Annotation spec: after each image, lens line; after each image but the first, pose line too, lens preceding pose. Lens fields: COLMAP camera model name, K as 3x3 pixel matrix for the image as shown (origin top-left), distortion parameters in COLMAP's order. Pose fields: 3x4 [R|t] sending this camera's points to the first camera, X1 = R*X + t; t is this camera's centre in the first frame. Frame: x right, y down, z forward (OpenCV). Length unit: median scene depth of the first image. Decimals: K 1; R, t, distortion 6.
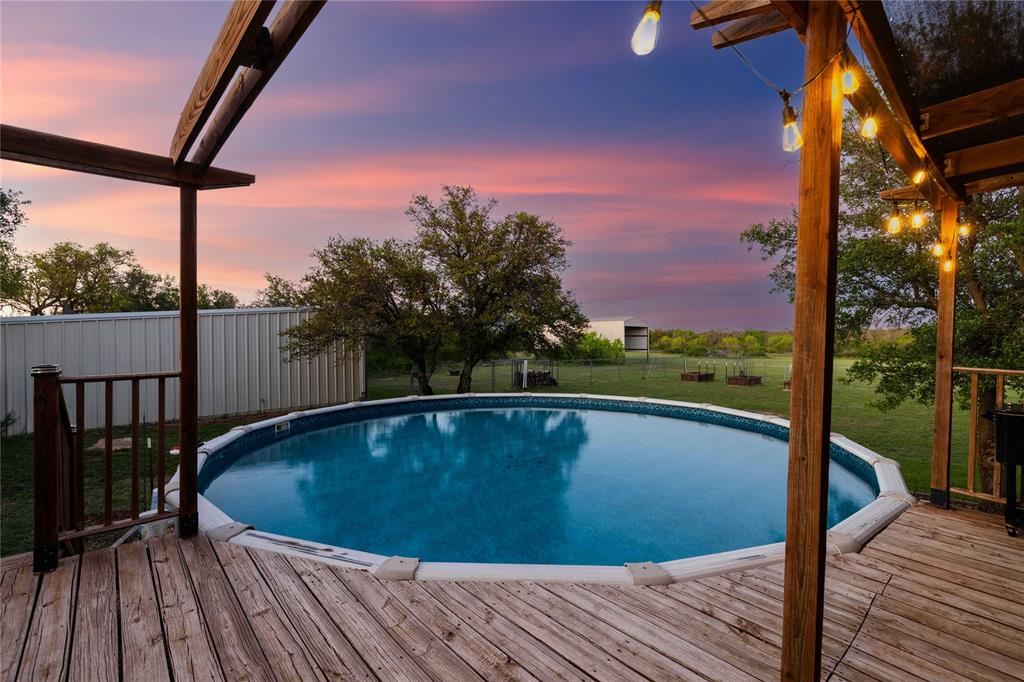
lens RADIAL K [[455.9, 0, 510.5], [0, 455.9, 341.0], [0, 0, 1]] dist [0.000544, -0.000140]
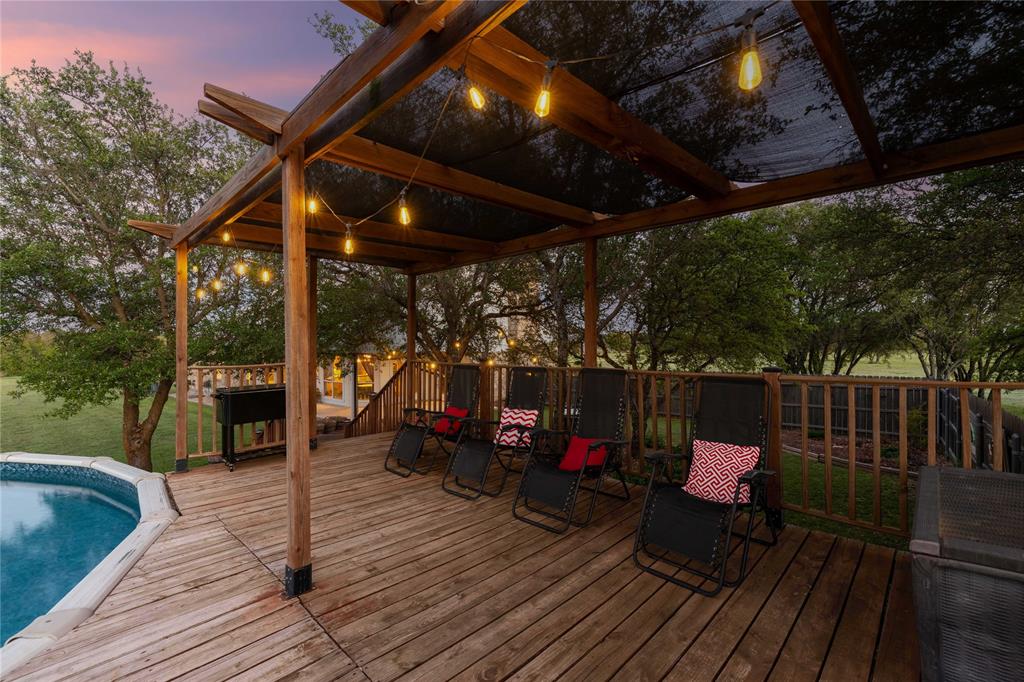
lens RADIAL K [[455.9, 0, 510.7], [0, 455.9, 339.8], [0, 0, 1]] dist [0.000544, -0.000140]
pose [[-0.091024, -0.004085, 0.995840, -0.659504], [0.022661, 0.999724, 0.006172, -0.013293], [-0.995591, 0.023128, -0.090907, 0.217975]]
